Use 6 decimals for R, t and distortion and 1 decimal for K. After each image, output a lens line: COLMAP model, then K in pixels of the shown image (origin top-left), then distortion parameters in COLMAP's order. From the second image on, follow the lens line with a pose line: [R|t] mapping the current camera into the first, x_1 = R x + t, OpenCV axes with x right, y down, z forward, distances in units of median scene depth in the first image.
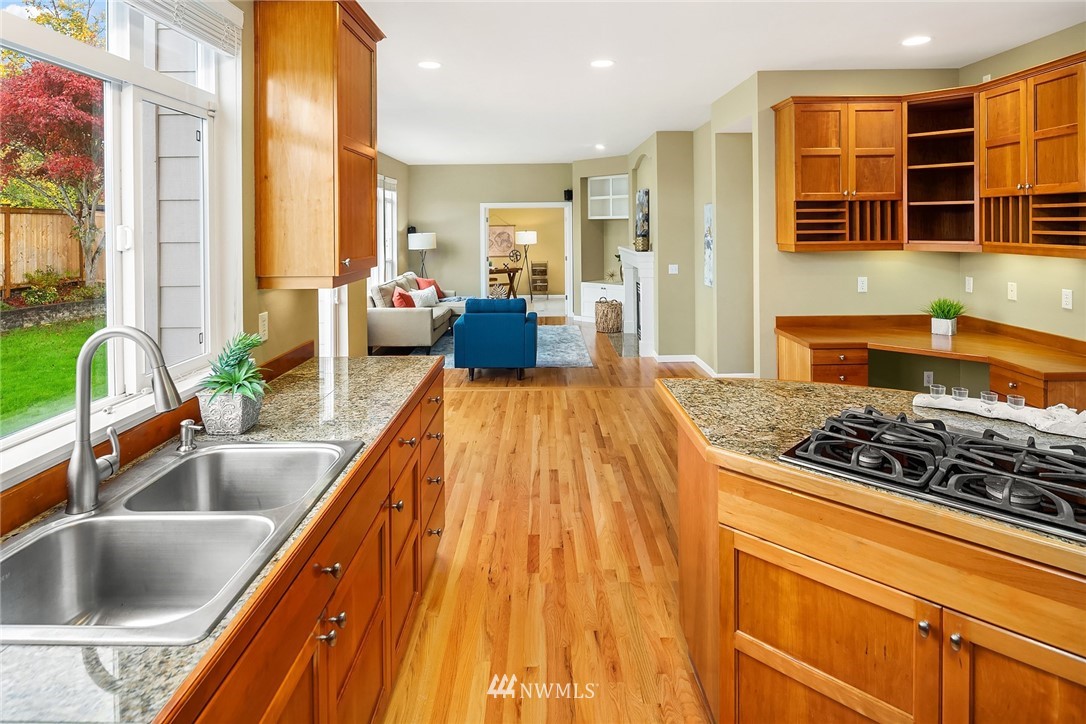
lens RADIAL K [[602.3, 0, 542.2], [0, 602.3, 368.6], [0, 0, 1]] dist [0.000192, -0.000247]
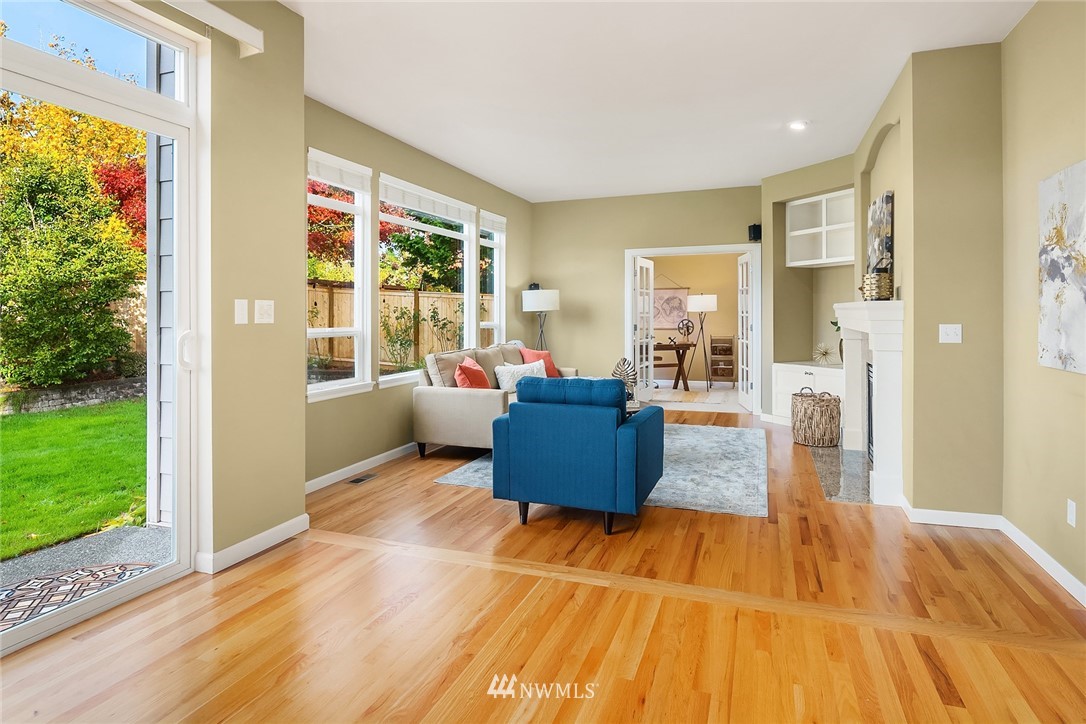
lens RADIAL K [[602.3, 0, 542.2], [0, 602.3, 368.6], [0, 0, 1]] dist [0.000192, -0.000247]
pose [[0.937543, 0.033543, -0.346249, 0.061619], [-0.082131, 0.988545, -0.126620, -0.038396], [0.338035, 0.147150, 0.929559, 0.344100]]
